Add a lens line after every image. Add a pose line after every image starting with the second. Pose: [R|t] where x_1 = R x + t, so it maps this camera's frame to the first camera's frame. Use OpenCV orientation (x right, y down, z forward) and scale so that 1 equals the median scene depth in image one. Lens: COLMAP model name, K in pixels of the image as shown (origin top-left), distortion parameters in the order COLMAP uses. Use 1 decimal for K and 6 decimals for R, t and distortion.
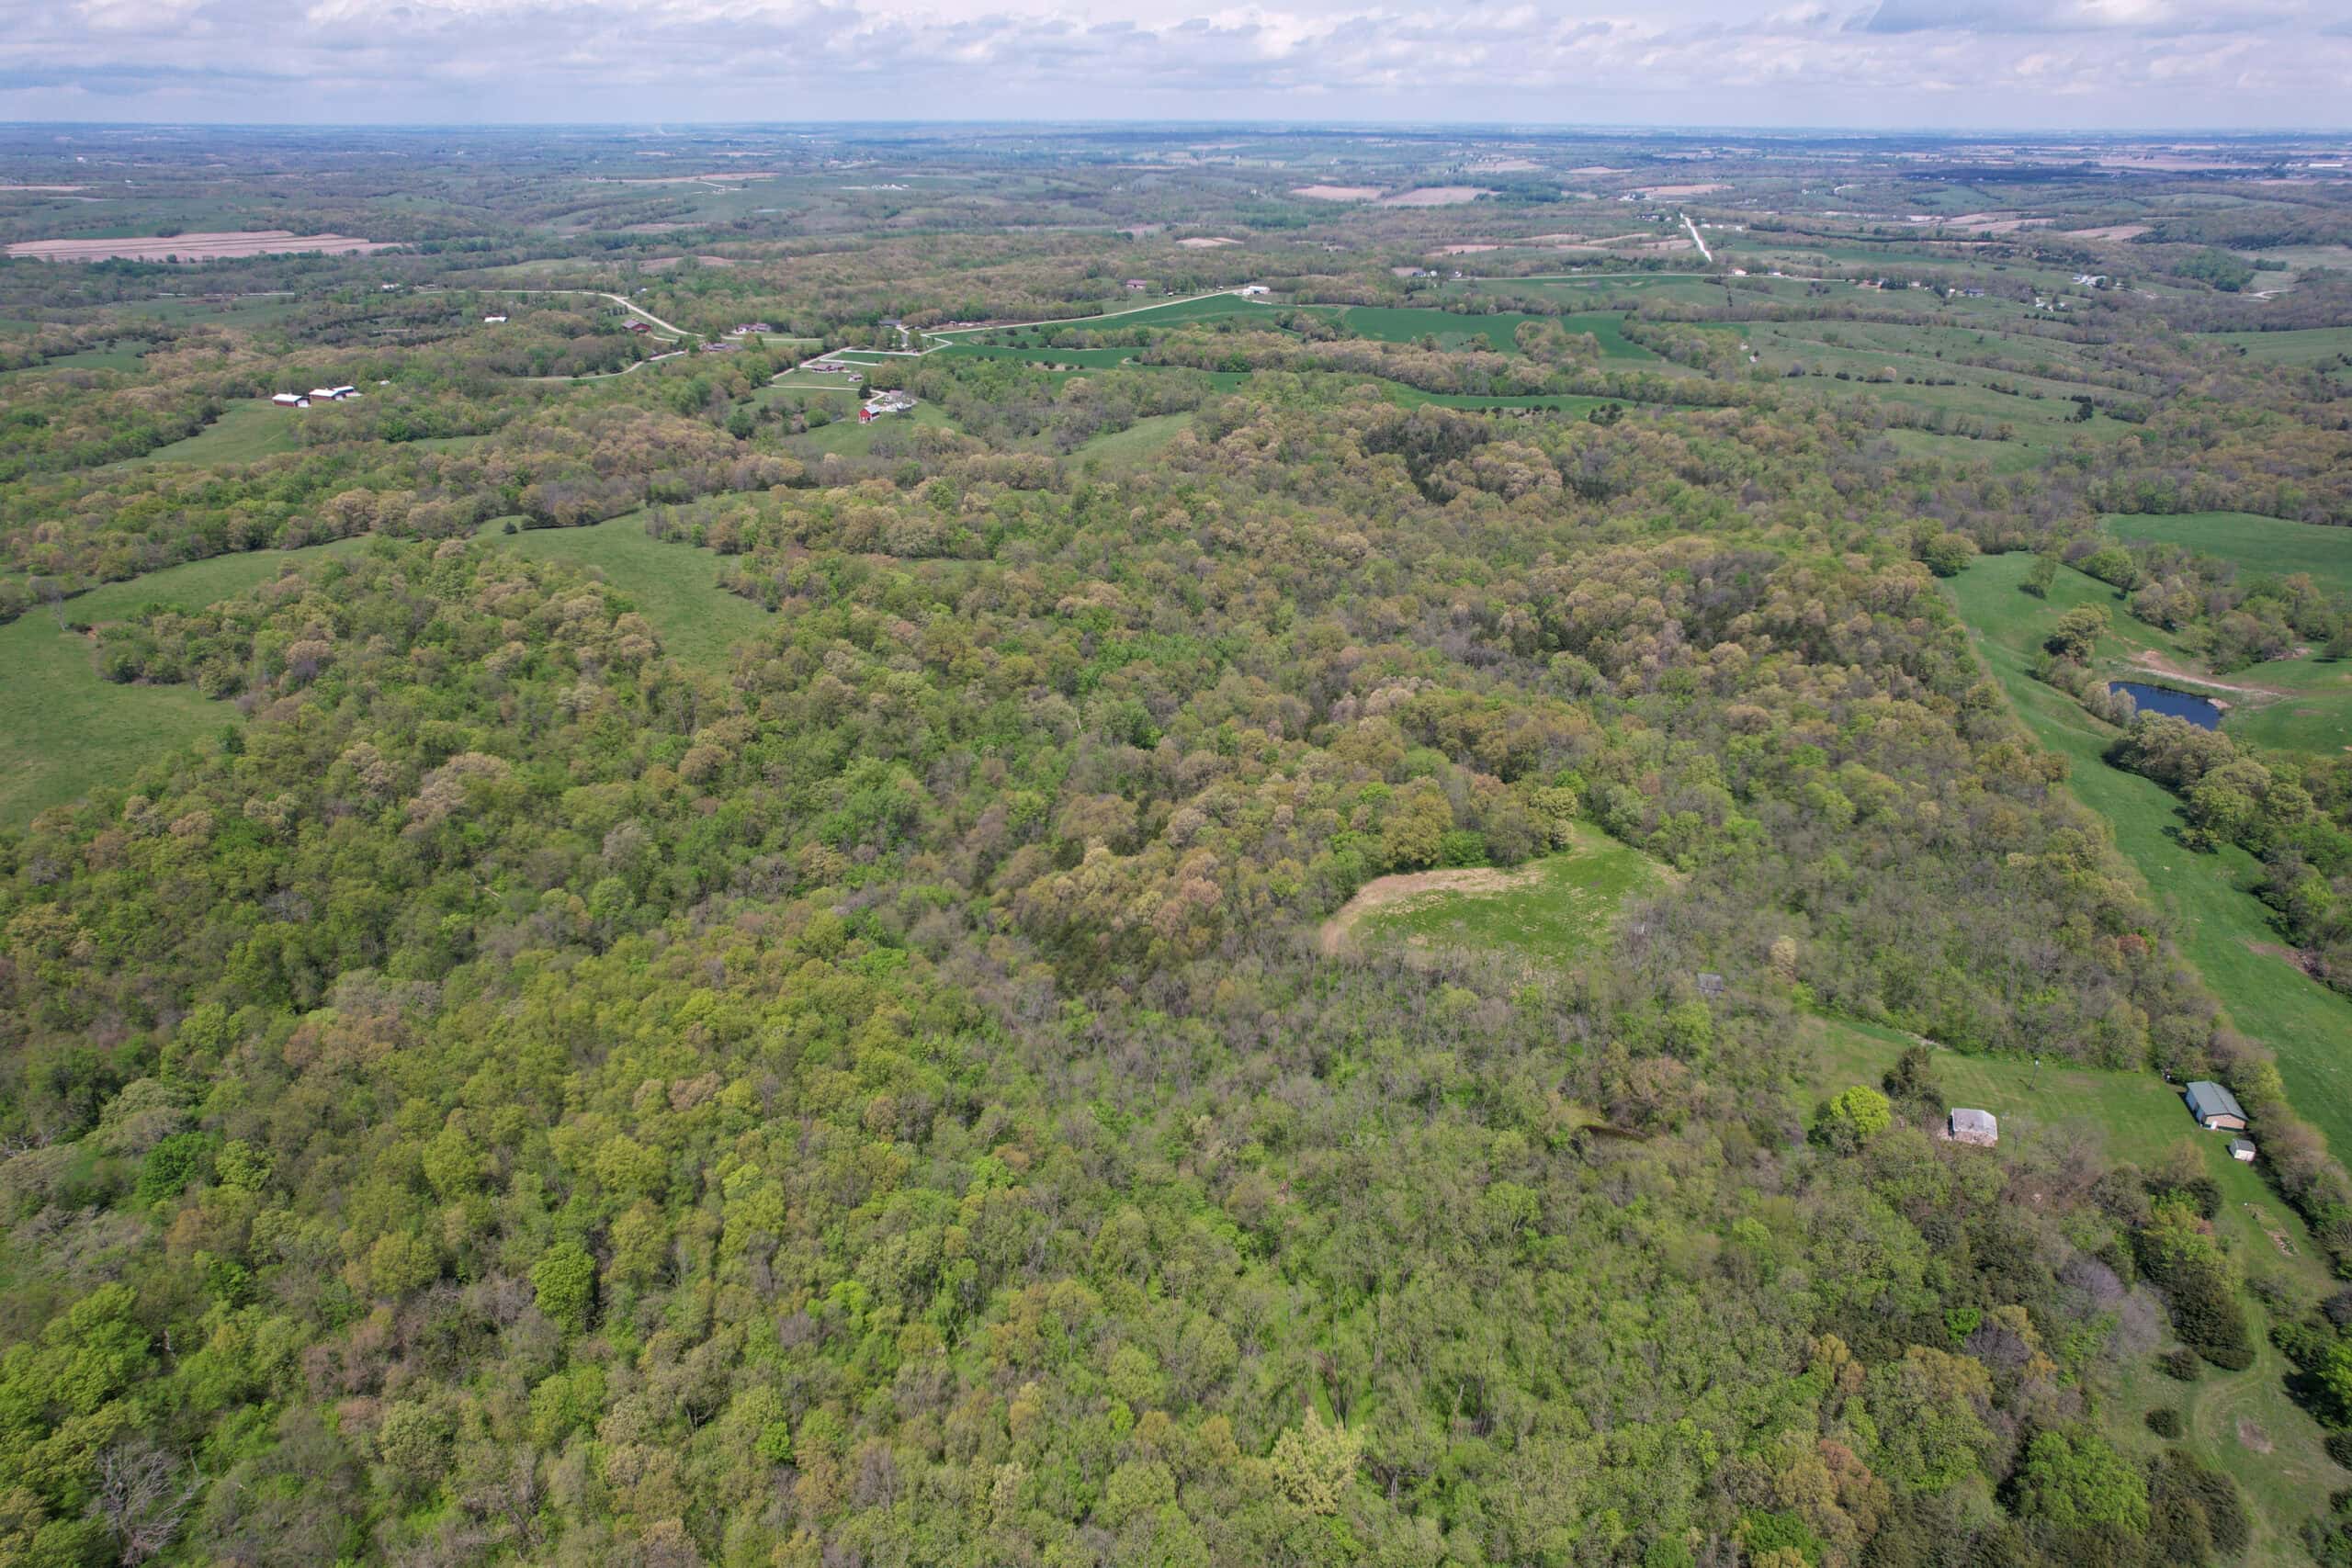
lens RADIAL K [[1508.1, 0, 1170.4], [0, 1508.1, 801.3], [0, 0, 1]] dist [-0.072349, 0.064860]
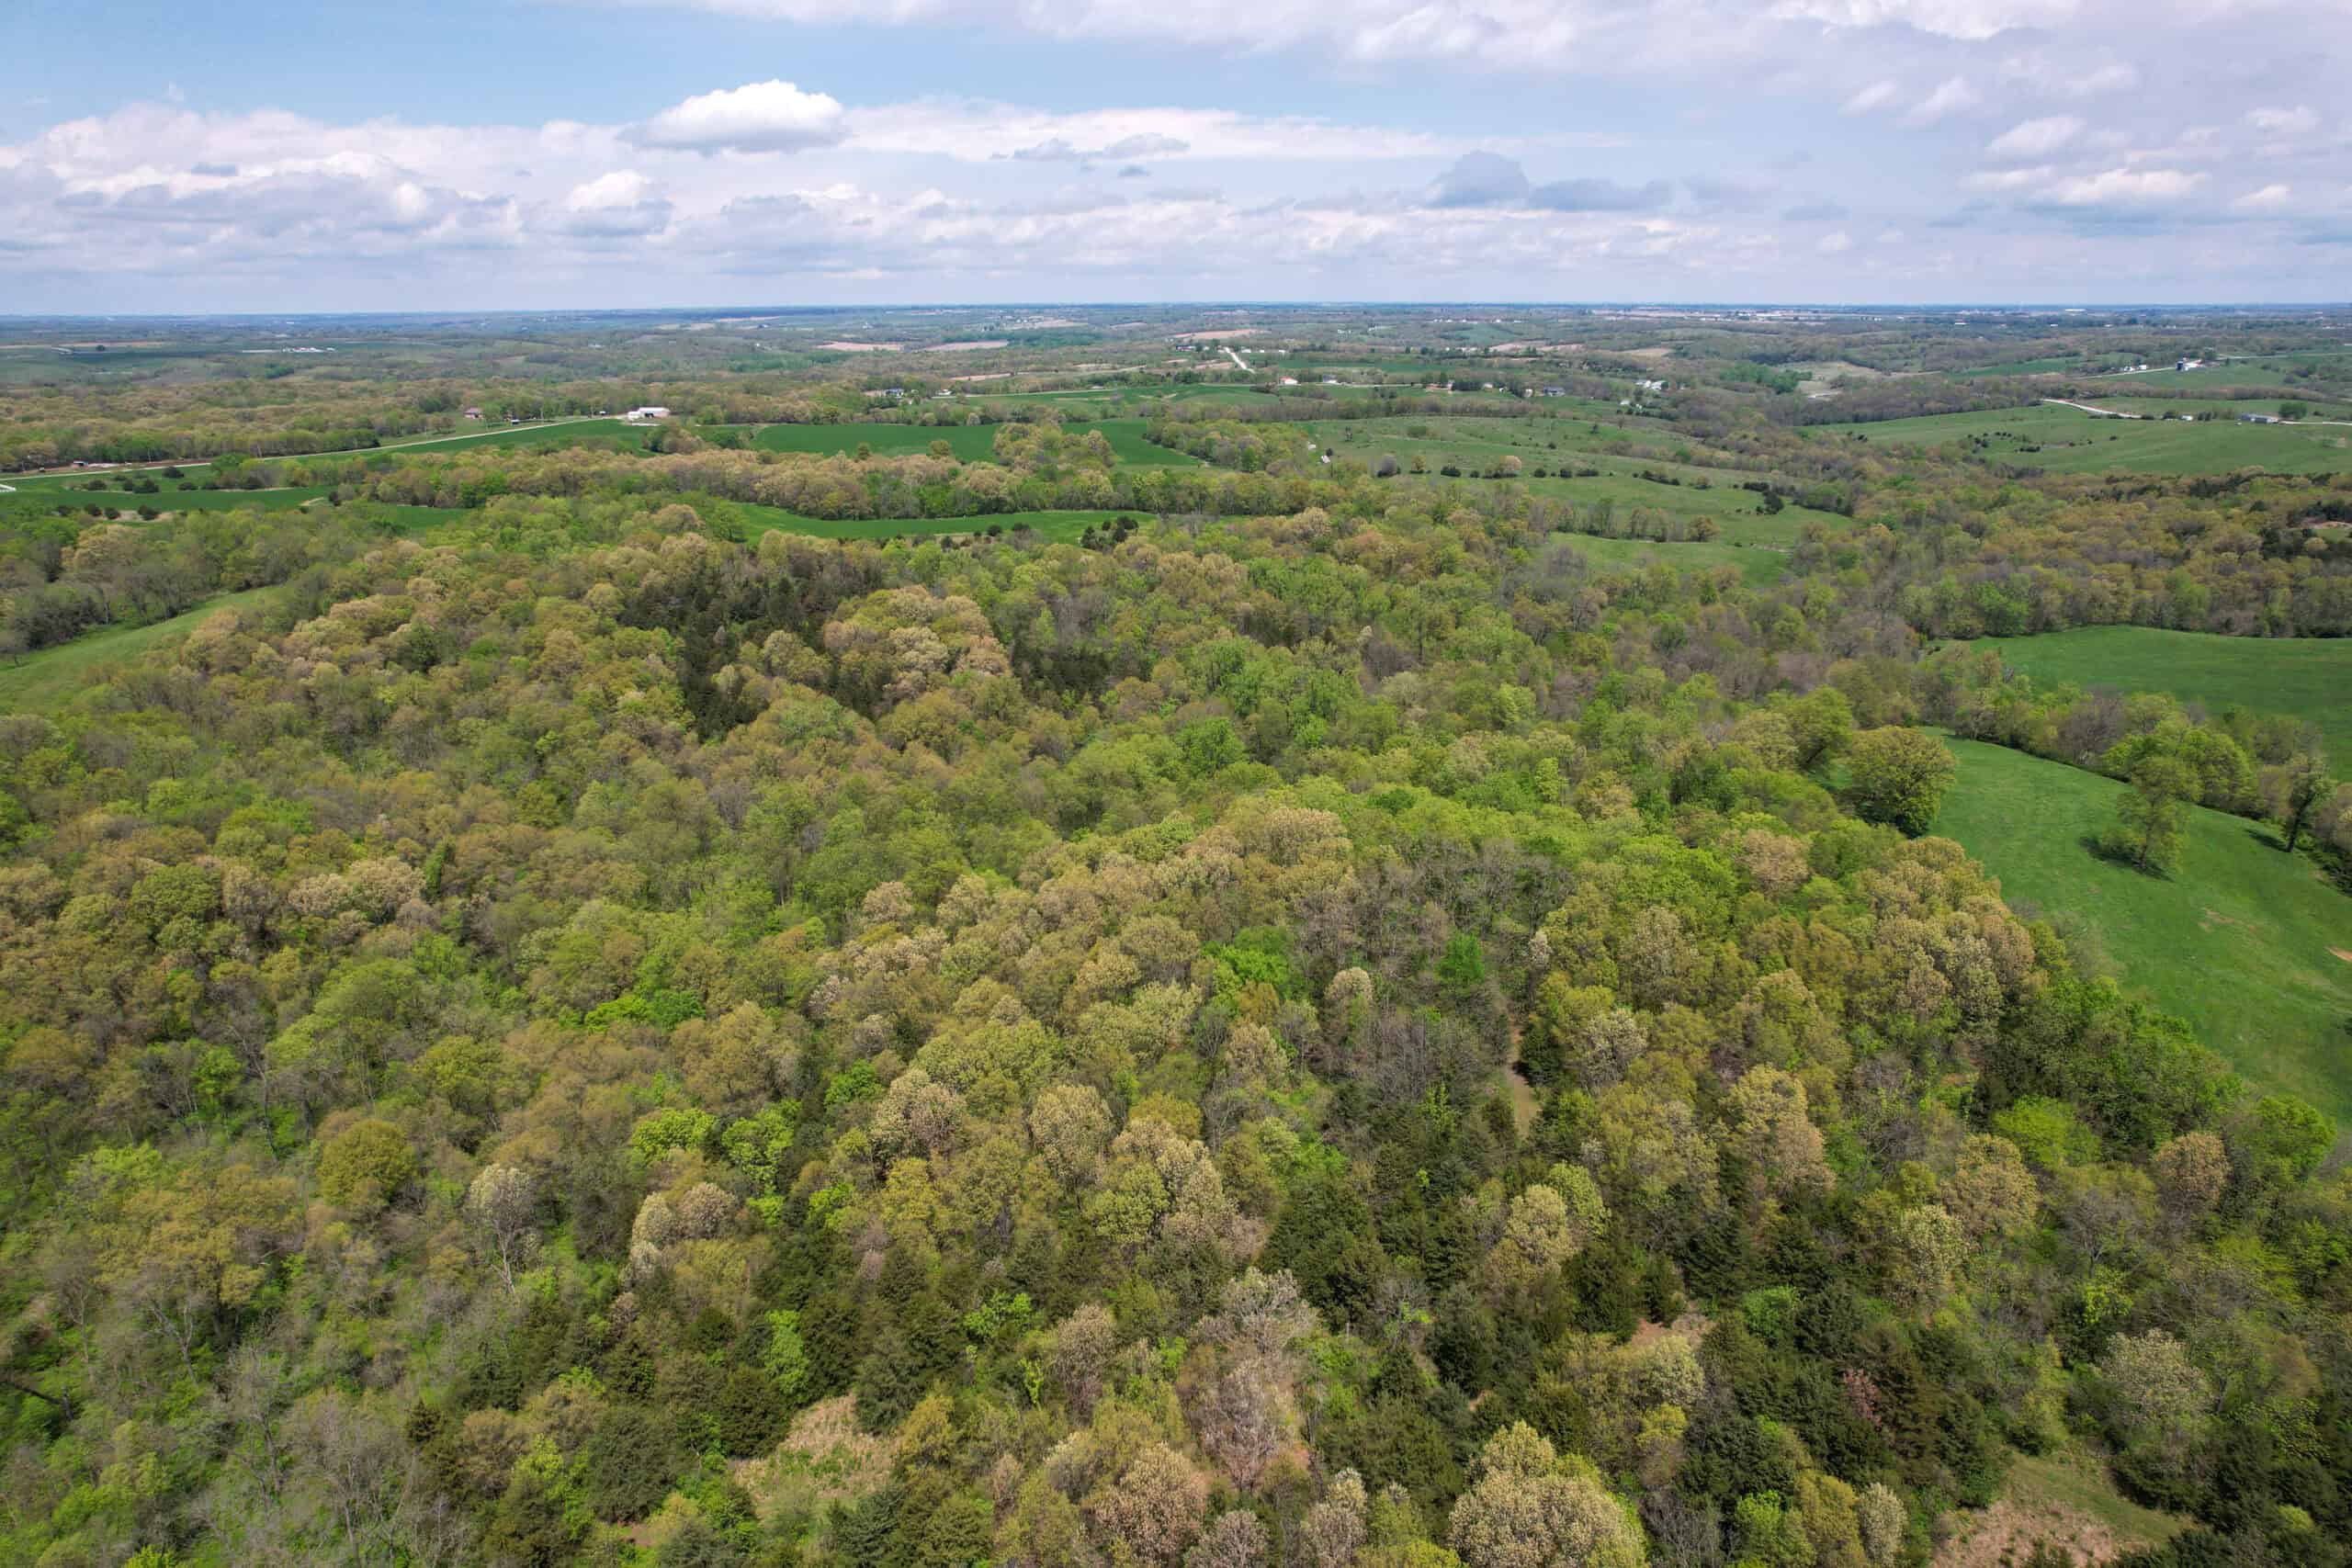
lens RADIAL K [[1508.1, 0, 1164.5], [0, 1508.1, 800.4], [0, 0, 1]] dist [-0.072349, 0.064860]
pose [[0.963566, -0.094335, 0.250284, 0.298214], [0.121426, 0.988037, -0.095076, -0.187987], [-0.238321, 0.122003, 0.963493, 0.848417]]
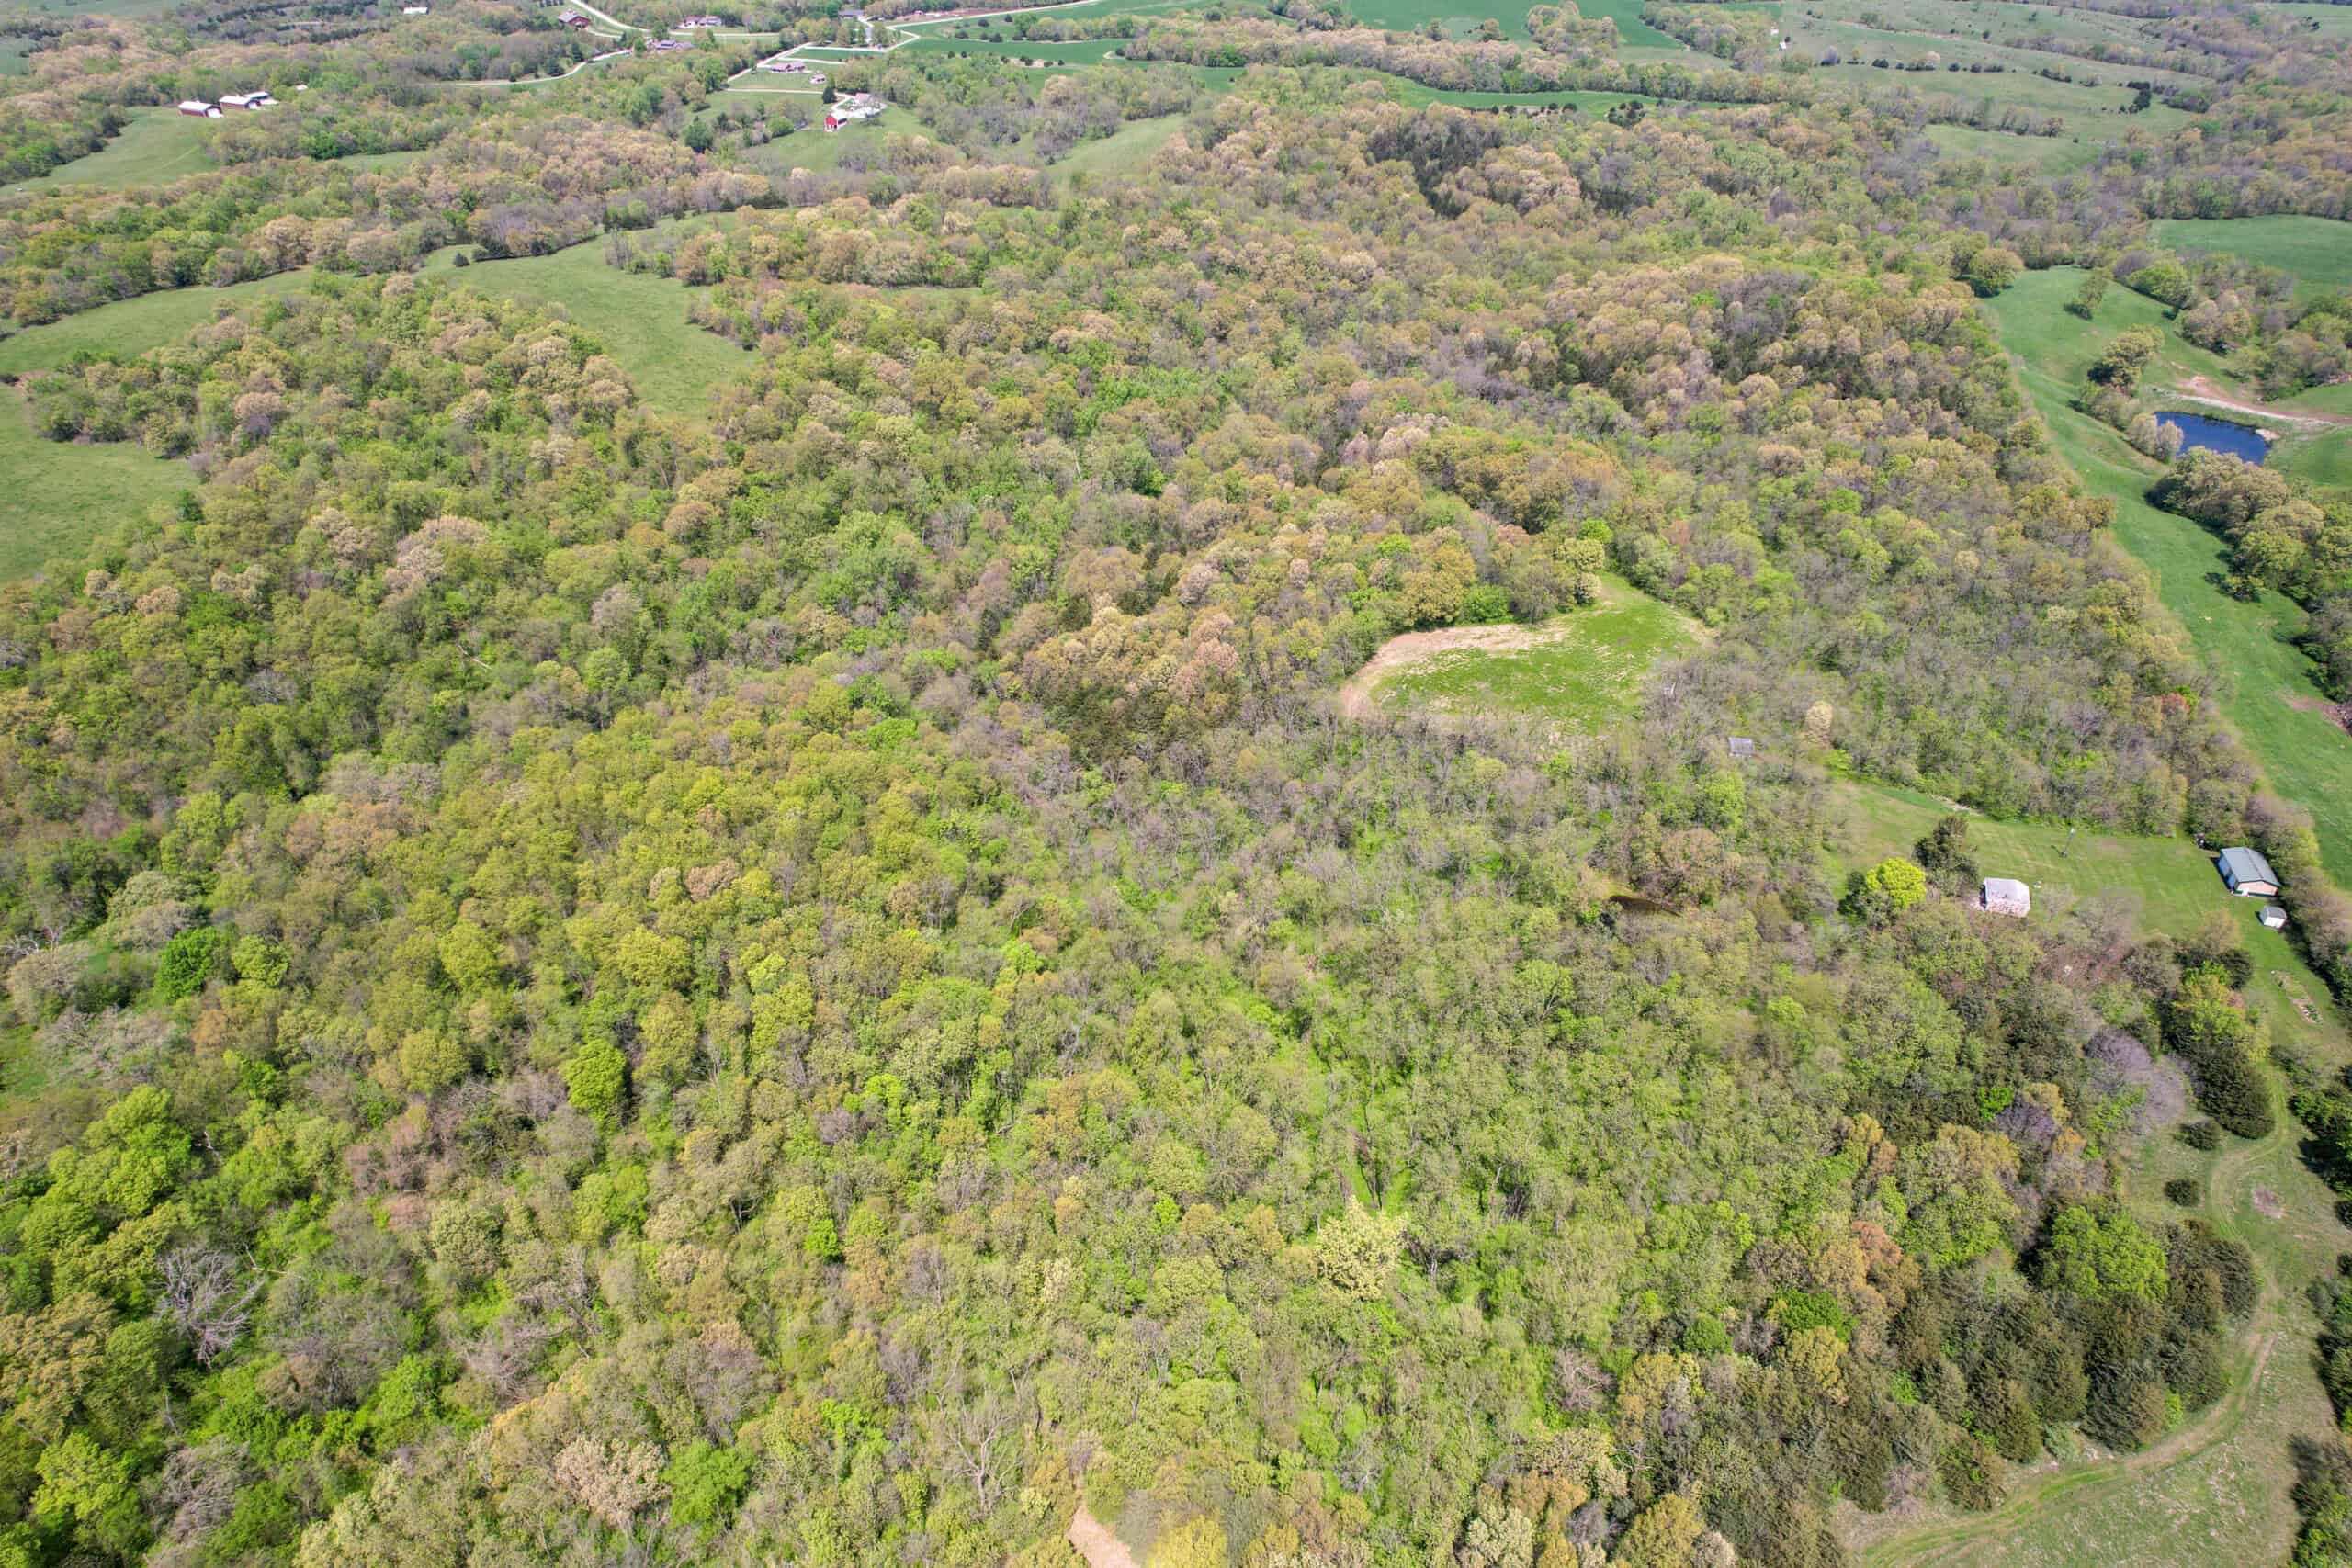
lens RADIAL K [[1508.1, 0, 1169.9], [0, 1508.1, 808.4], [0, 0, 1]] dist [-0.072349, 0.064860]
pose [[0.999860, -0.014484, 0.008400, -0.014217], [0.012660, 0.982316, 0.186800, -0.017209], [-0.010957, -0.186667, 0.982362, 0.022734]]
